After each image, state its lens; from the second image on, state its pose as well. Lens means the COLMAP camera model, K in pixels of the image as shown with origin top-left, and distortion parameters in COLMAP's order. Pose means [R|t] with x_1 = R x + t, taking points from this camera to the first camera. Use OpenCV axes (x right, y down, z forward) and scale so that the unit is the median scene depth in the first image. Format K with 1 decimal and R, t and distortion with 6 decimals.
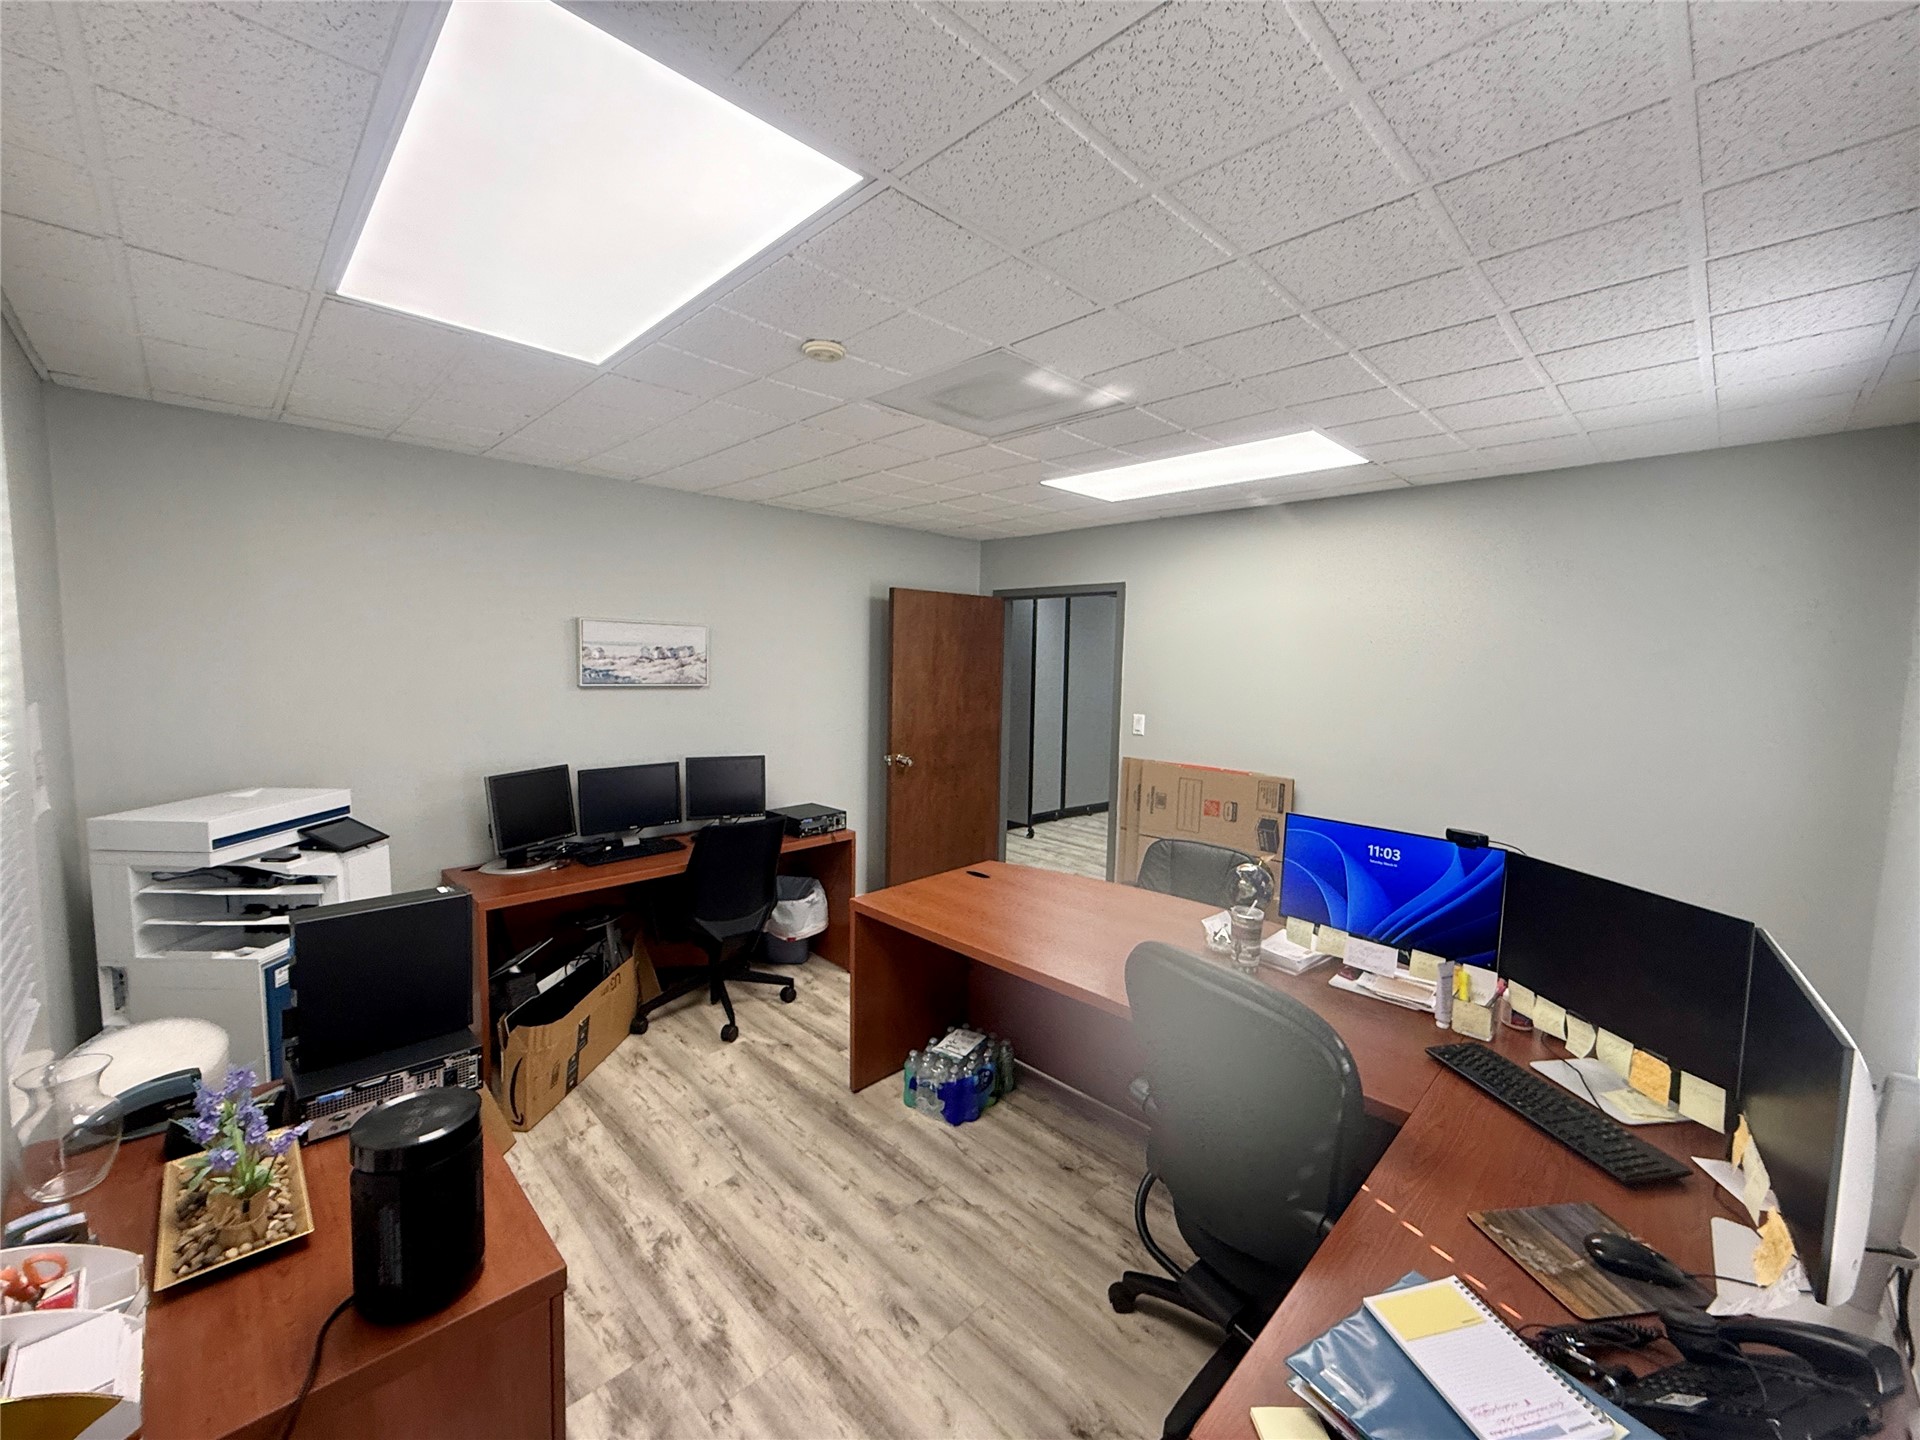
lens RADIAL K [[765.8, 0, 944.8], [0, 765.8, 725.1], [0, 0, 1]] dist [-0.002416, 0.000466]
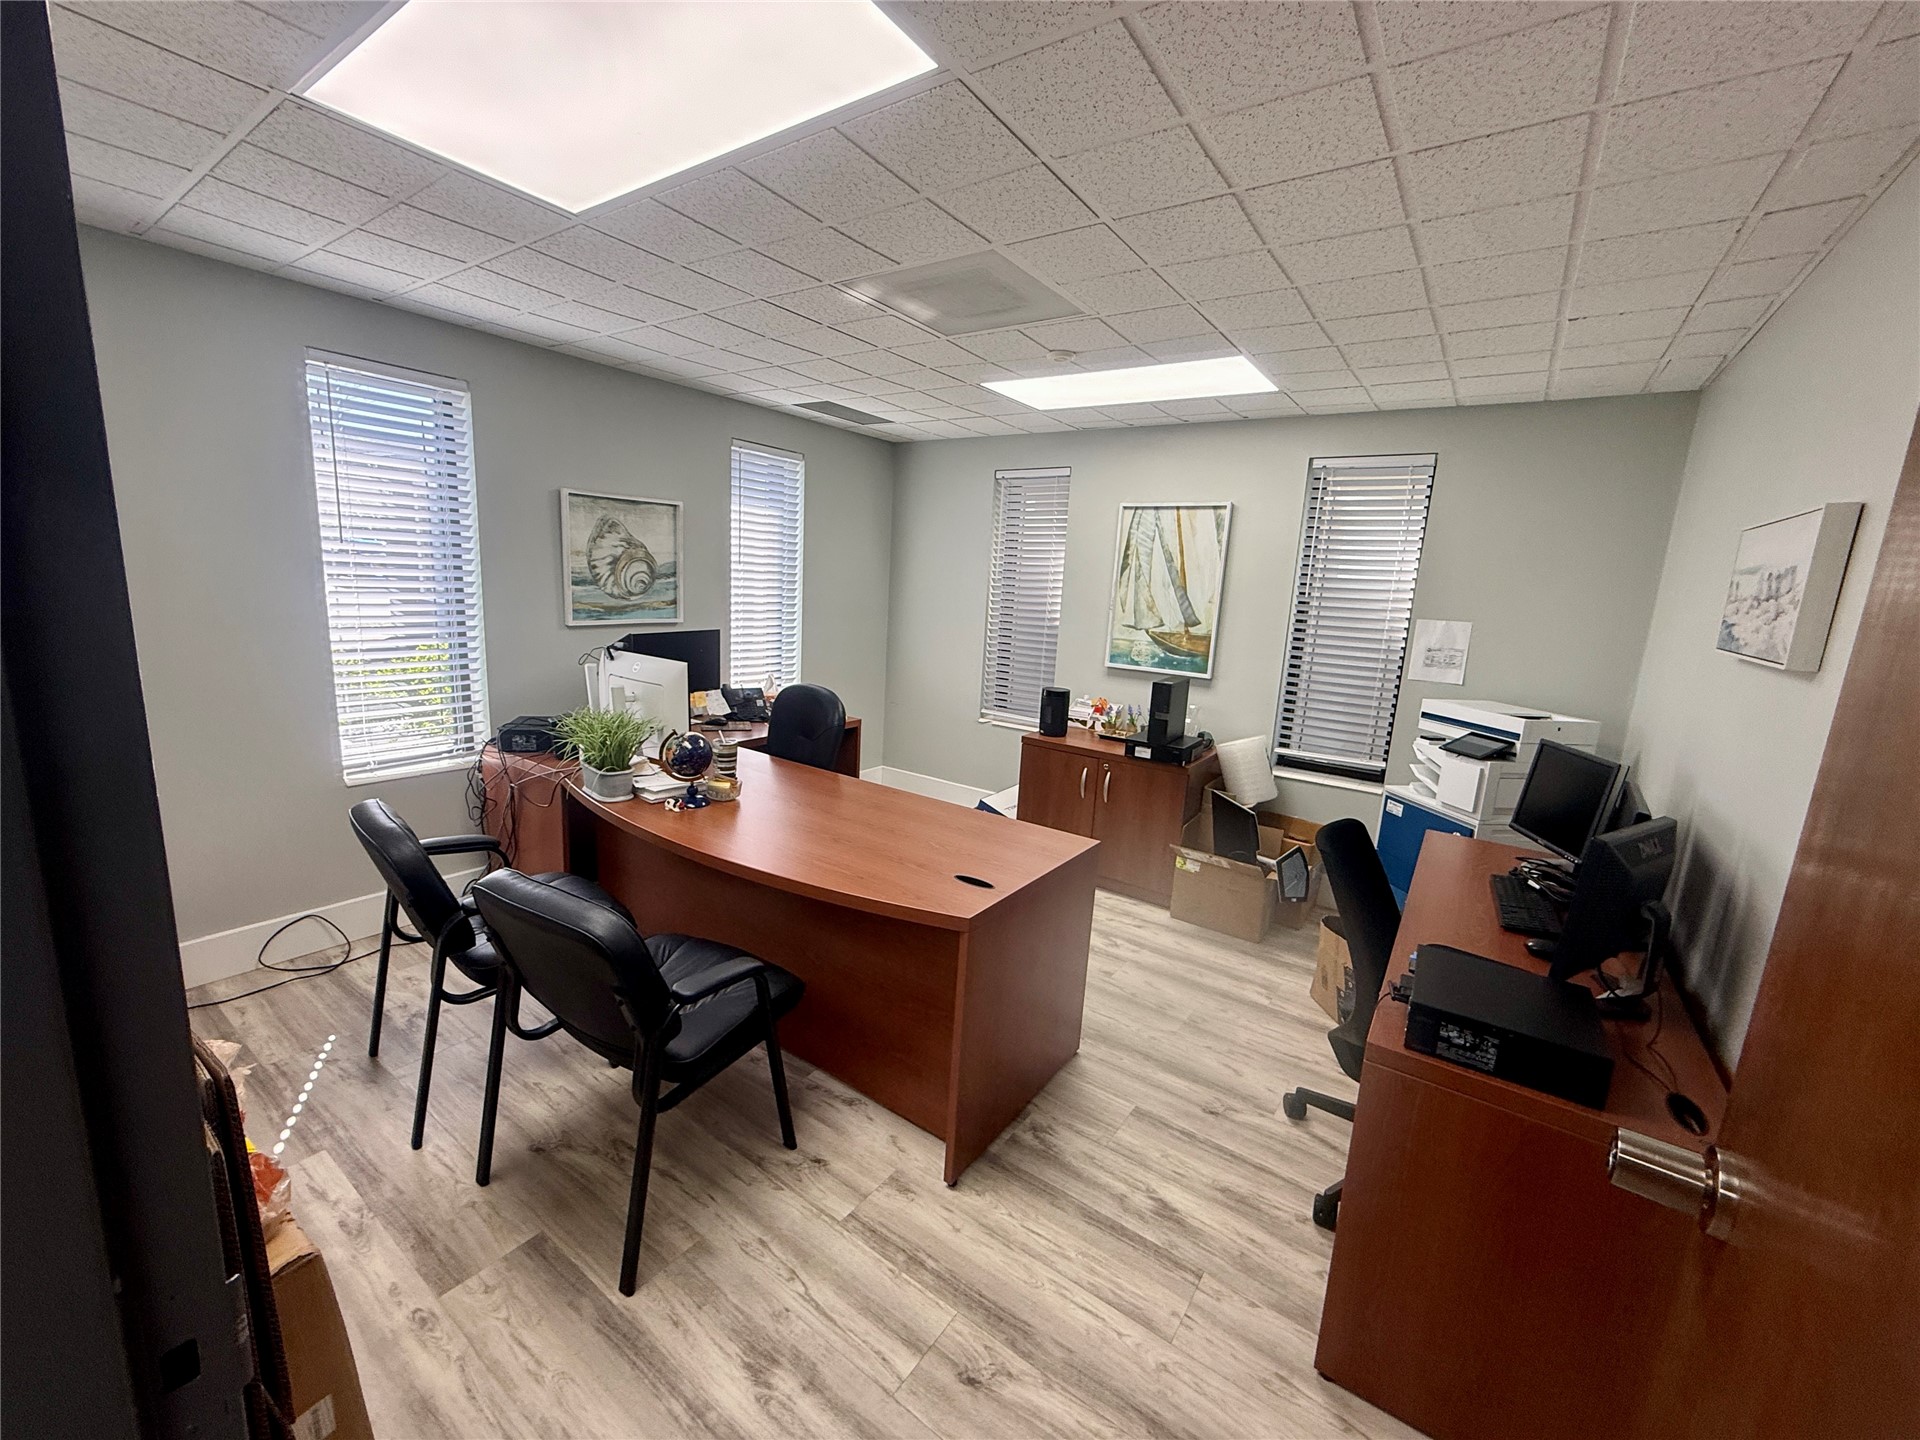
lens RADIAL K [[765.8, 0, 951.1], [0, 765.8, 726.7], [0, 0, 1]] dist [-0.002416, 0.000466]
pose [[-0.980368, -0.035827, -0.193895, 0.195781], [-0.089924, 0.956376, 0.277954, -0.113515], [0.175479, 0.289933, -0.940822, 1.562922]]
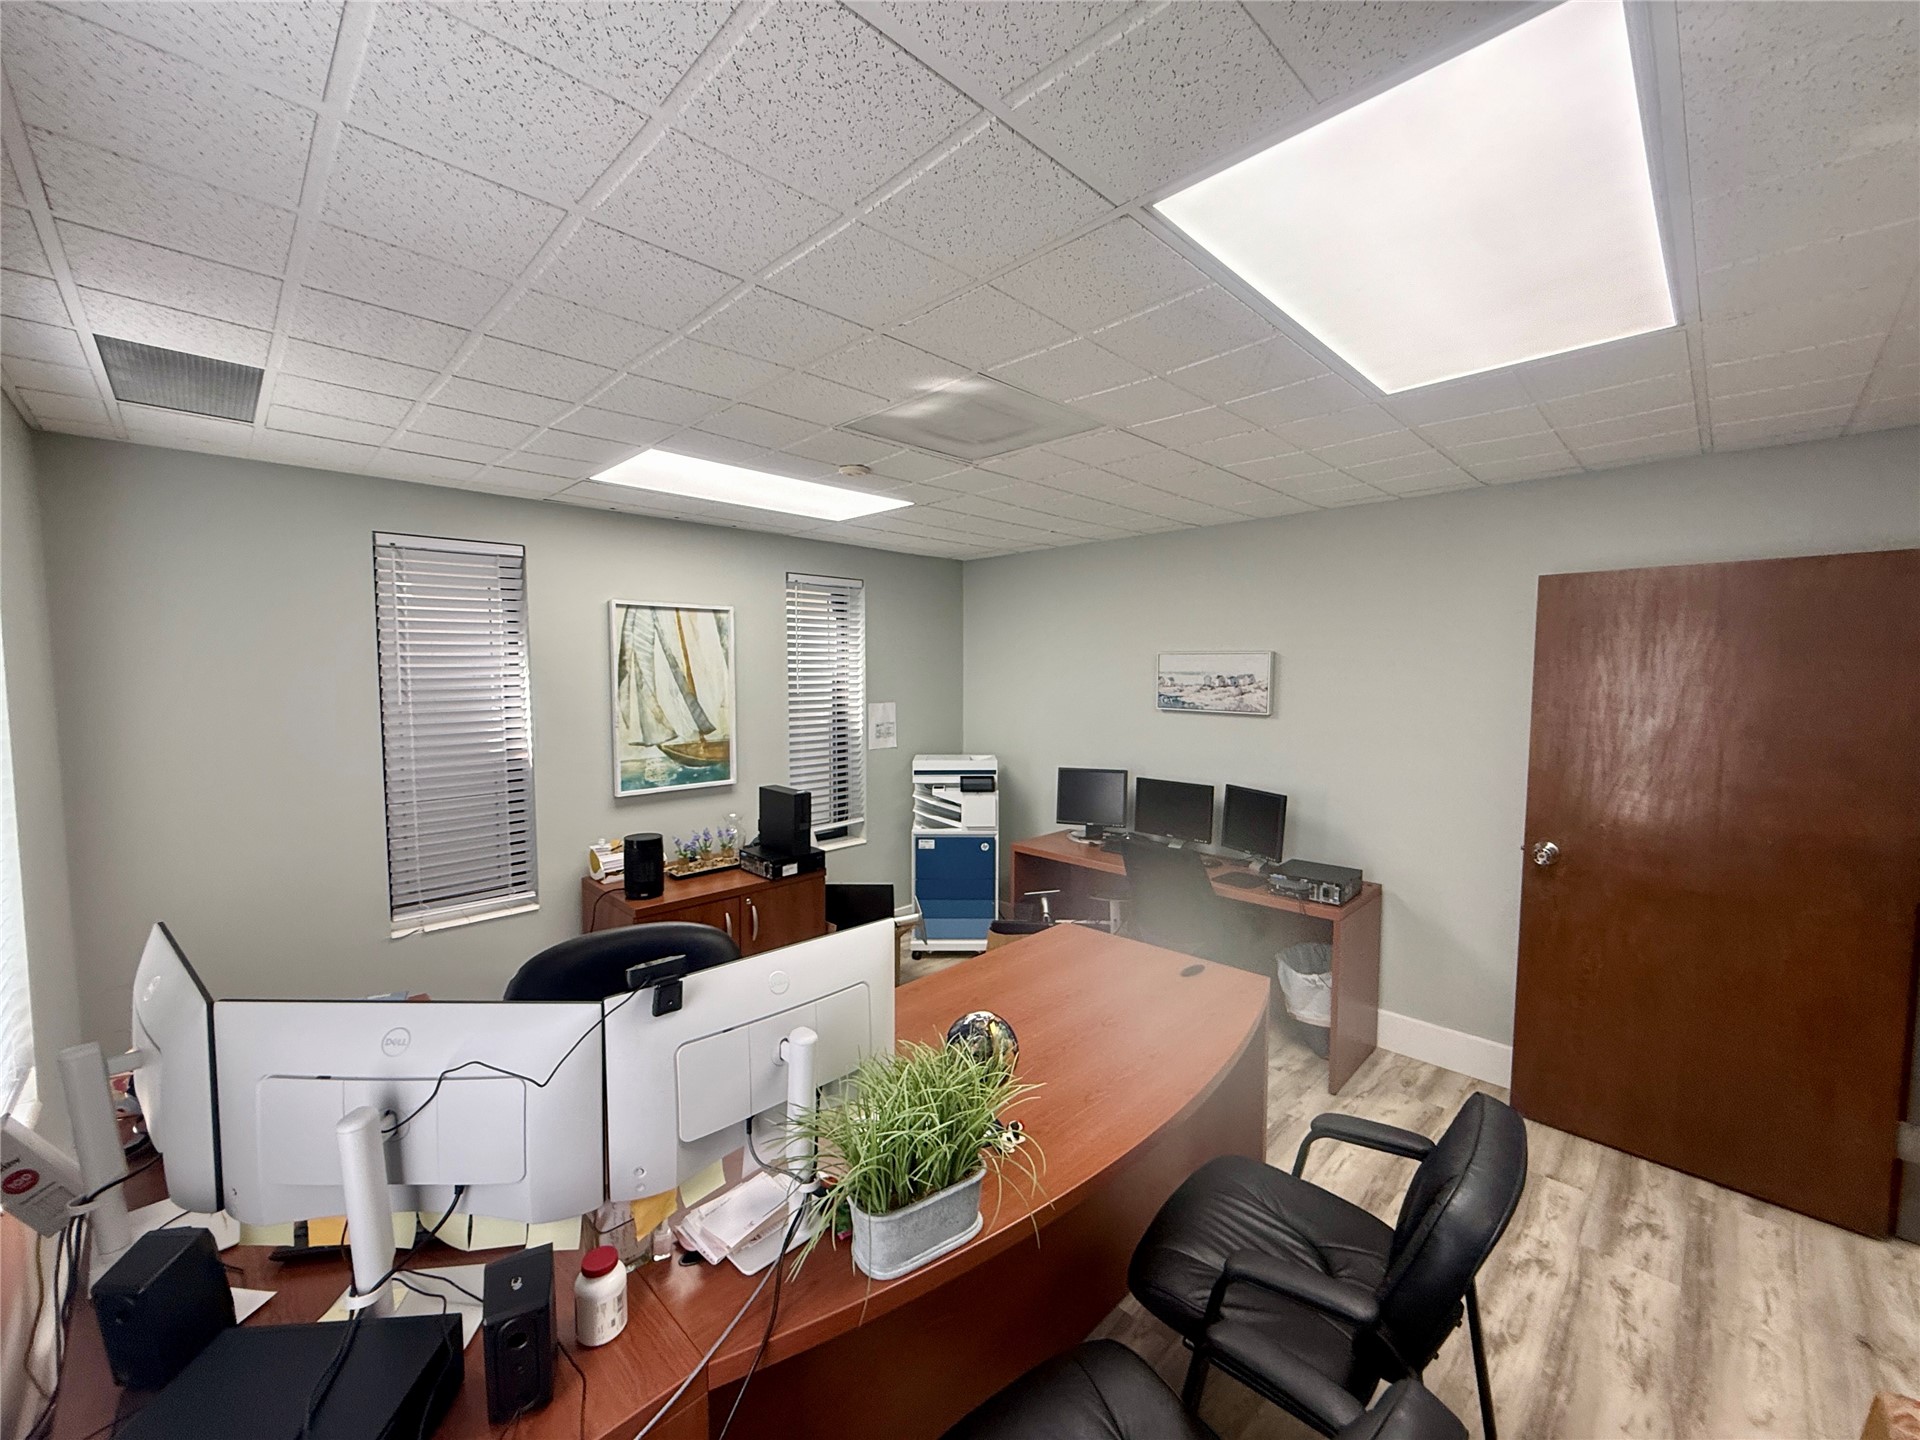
lens RADIAL K [[765.8, 0, 961.6], [0, 765.8, 722.1], [0, 0, 1]] dist [-0.002416, 0.000466]
pose [[0.014251, 0.048571, -0.998718, 0.782134], [-0.091236, 0.994716, 0.047075, -0.064056], [0.995727, 0.090449, 0.018607, 0.731036]]
